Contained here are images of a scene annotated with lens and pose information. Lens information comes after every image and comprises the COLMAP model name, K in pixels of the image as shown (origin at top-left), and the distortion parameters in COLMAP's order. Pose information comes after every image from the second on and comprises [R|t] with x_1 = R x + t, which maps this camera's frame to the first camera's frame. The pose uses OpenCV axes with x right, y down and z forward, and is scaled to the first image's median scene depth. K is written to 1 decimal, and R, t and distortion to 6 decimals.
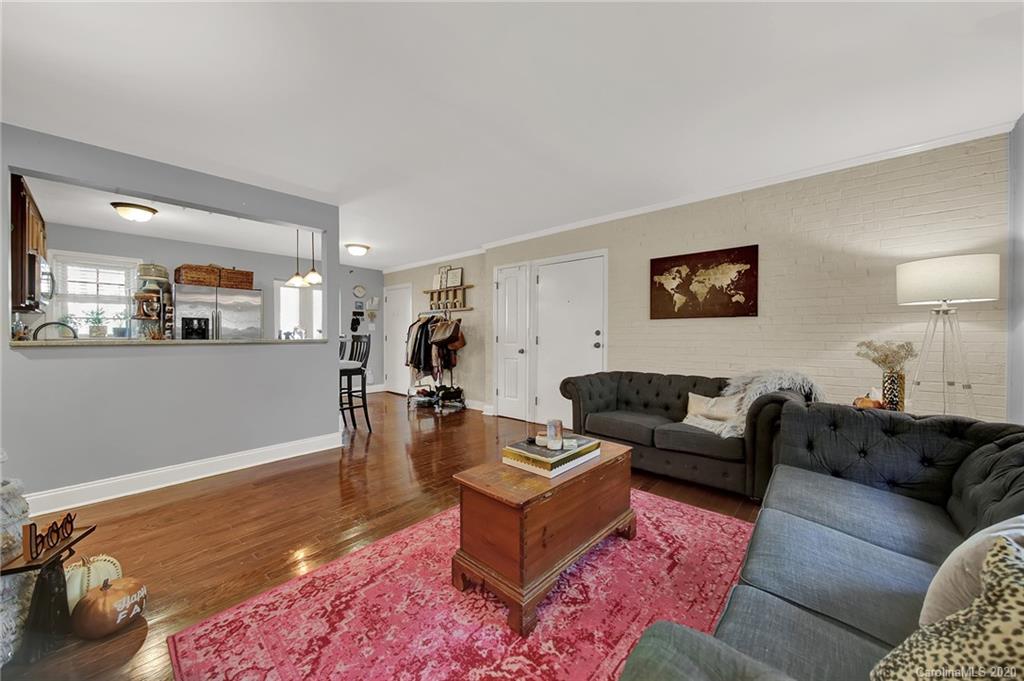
lens RADIAL K [[372.8, 0, 507.2], [0, 372.8, 335.1], [0, 0, 1]] dist [0.001035, -0.001643]
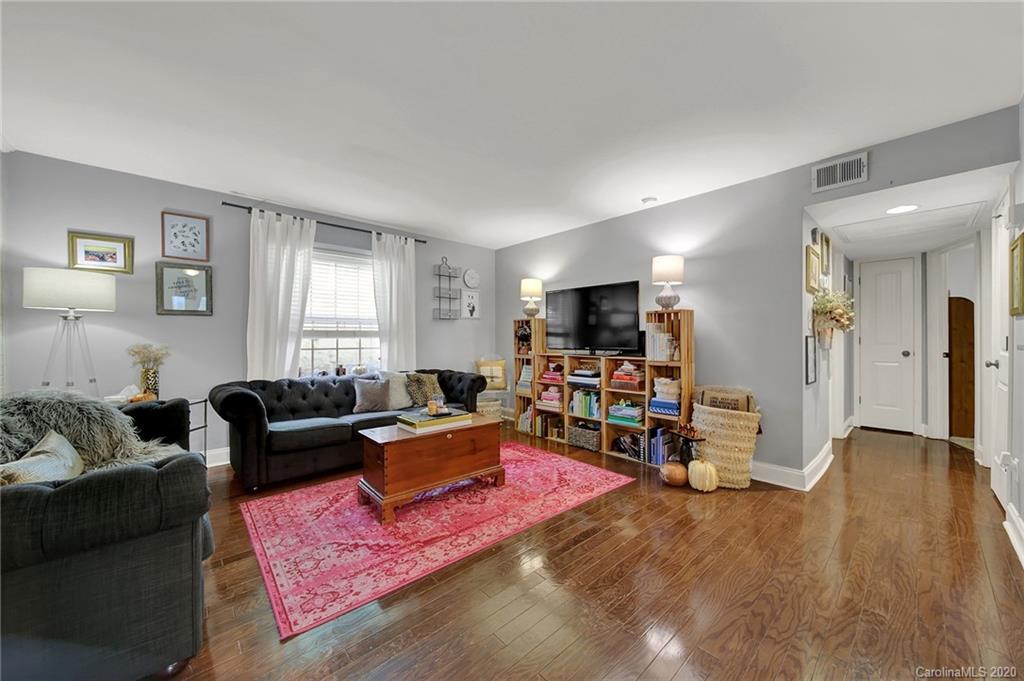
lens RADIAL K [[372.8, 0, 515.0], [0, 372.8, 340.8], [0, 0, 1]] dist [0.001035, -0.001643]
pose [[-0.995056, -0.000029, 0.099317, -0.125383], [0.000447, 0.999989, 0.004770, 0.000121], [-0.099316, 0.004791, -0.995044, 0.930736]]
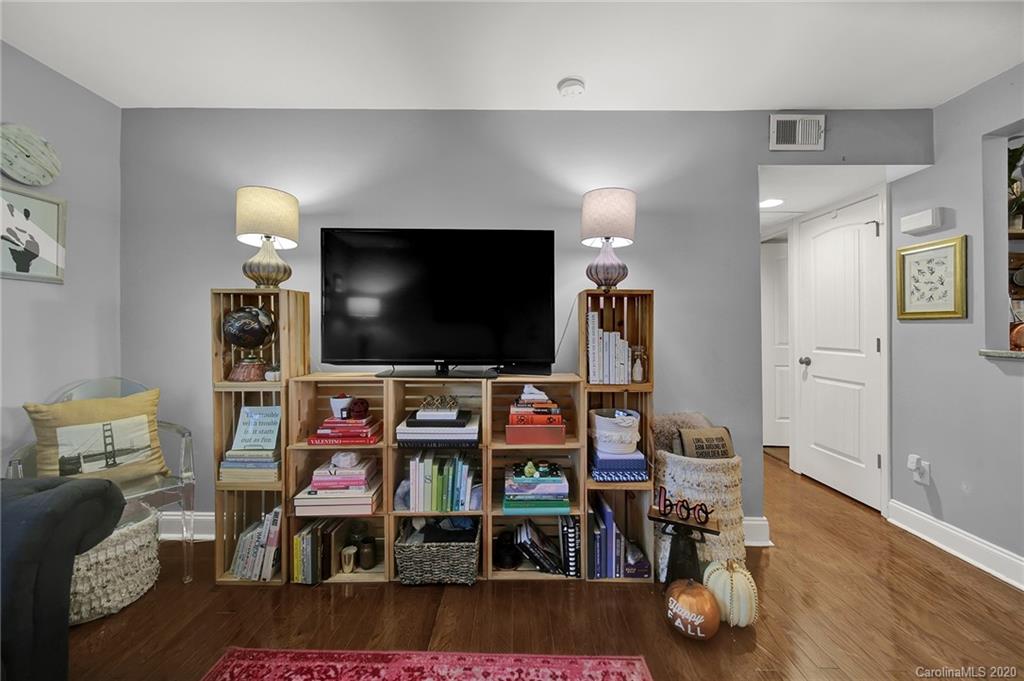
lens RADIAL K [[372.8, 0, 508.9], [0, 372.8, 331.4], [0, 0, 1]] dist [0.001035, -0.001643]
pose [[-0.747491, 0.000150, -0.664272, -0.001691], [-0.002675, 0.999991, 0.003235, -0.011371], [0.664267, 0.004195, -0.747484, 0.433404]]
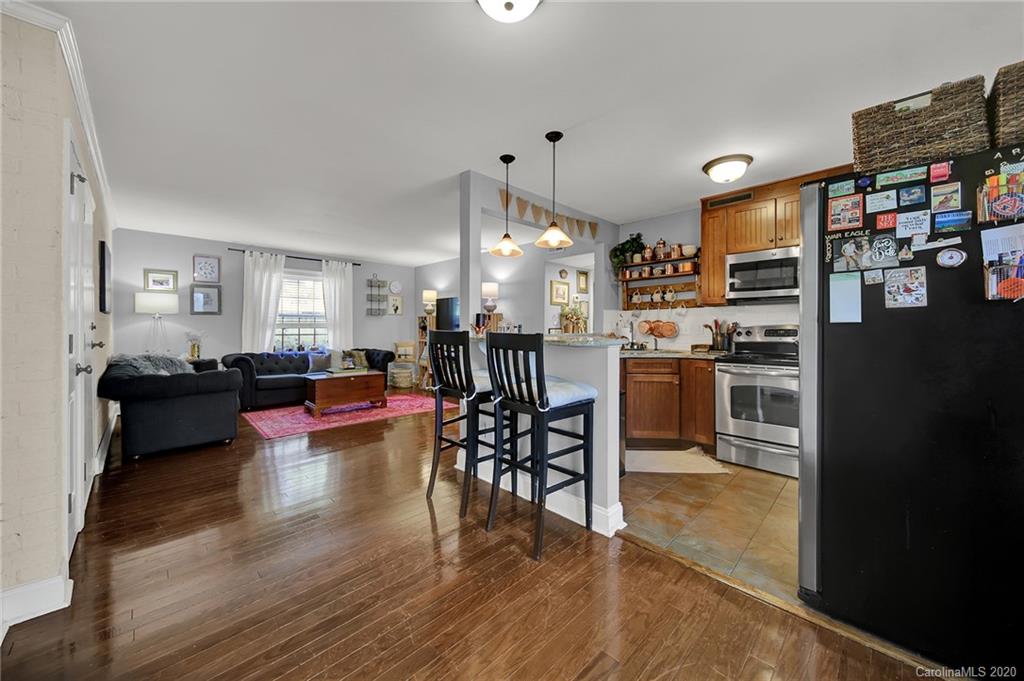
lens RADIAL K [[372.8, 0, 513.6], [0, 372.8, 330.5], [0, 0, 1]] dist [0.001035, -0.001643]
pose [[-0.998401, -0.004221, 0.056366, -0.486420], [-0.003808, 0.999965, 0.007441, -0.006003], [-0.056396, 0.007214, -0.998382, 1.424073]]
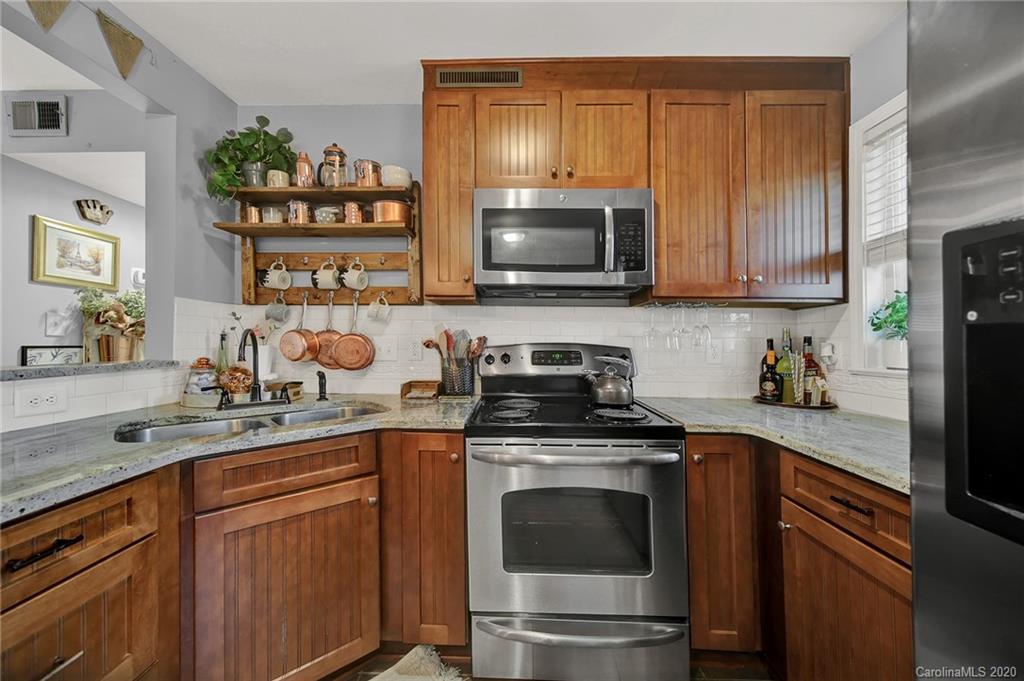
lens RADIAL K [[372.8, 0, 511.1], [0, 372.8, 346.6], [0, 0, 1]] dist [0.001035, -0.001643]
pose [[-0.749931, -0.002765, -0.661510, -0.661648], [-0.008213, 0.999953, 0.005131, -0.010558], [0.661465, 0.009281, -0.749919, 0.948417]]
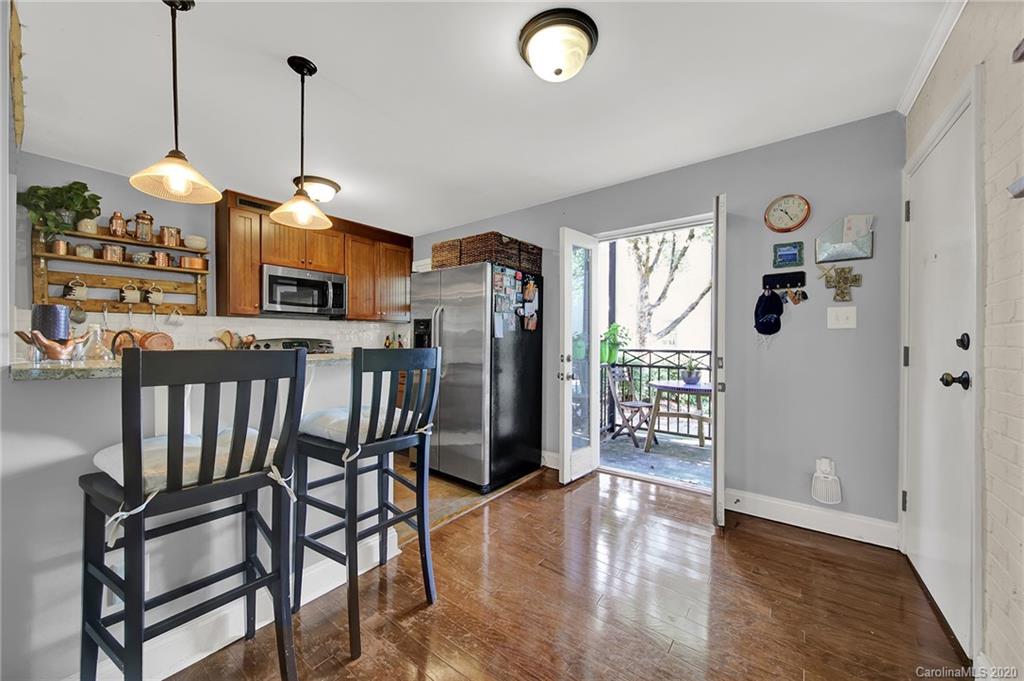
lens RADIAL K [[372.8, 0, 517.3], [0, 372.8, 340.2], [0, 0, 1]] dist [0.001035, -0.001643]
pose [[0.099220, -0.000512, -0.995065, -0.131404], [0.004360, 0.999990, -0.000080, -0.005954], [0.995056, -0.004331, 0.099222, 1.071964]]
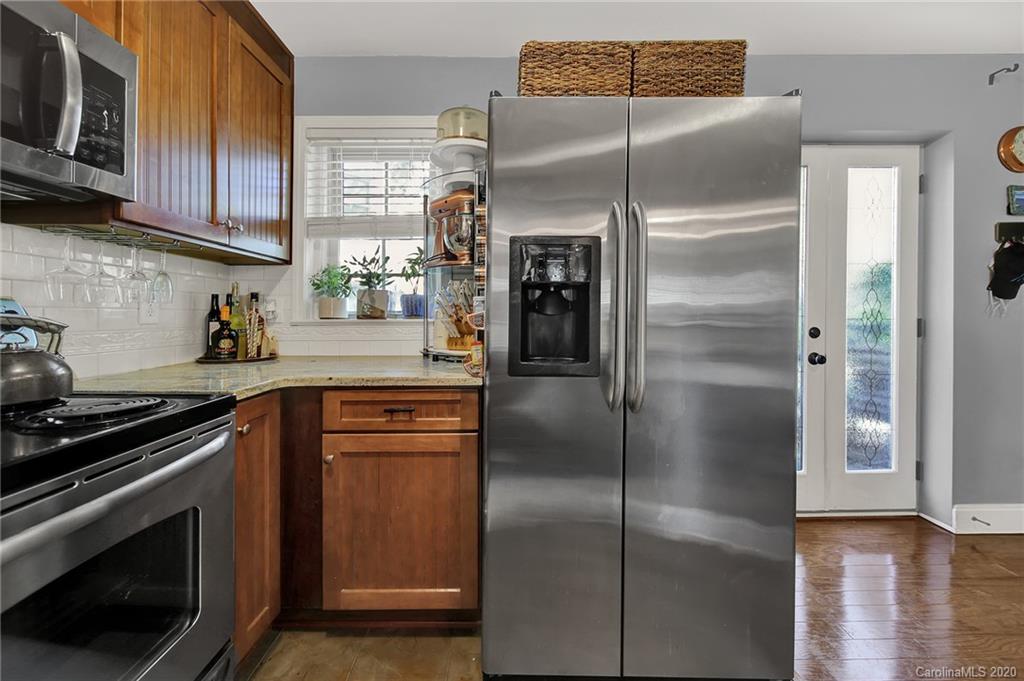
lens RADIAL K [[372.8, 0, 508.4], [0, 372.8, 309.0], [0, 0, 1]] dist [0.001035, -0.001643]
pose [[0.671756, -0.010965, -0.740691, -0.667200], [0.002980, 0.999922, -0.012099, 0.001129], [0.740766, 0.005920, 0.671737, 0.802887]]
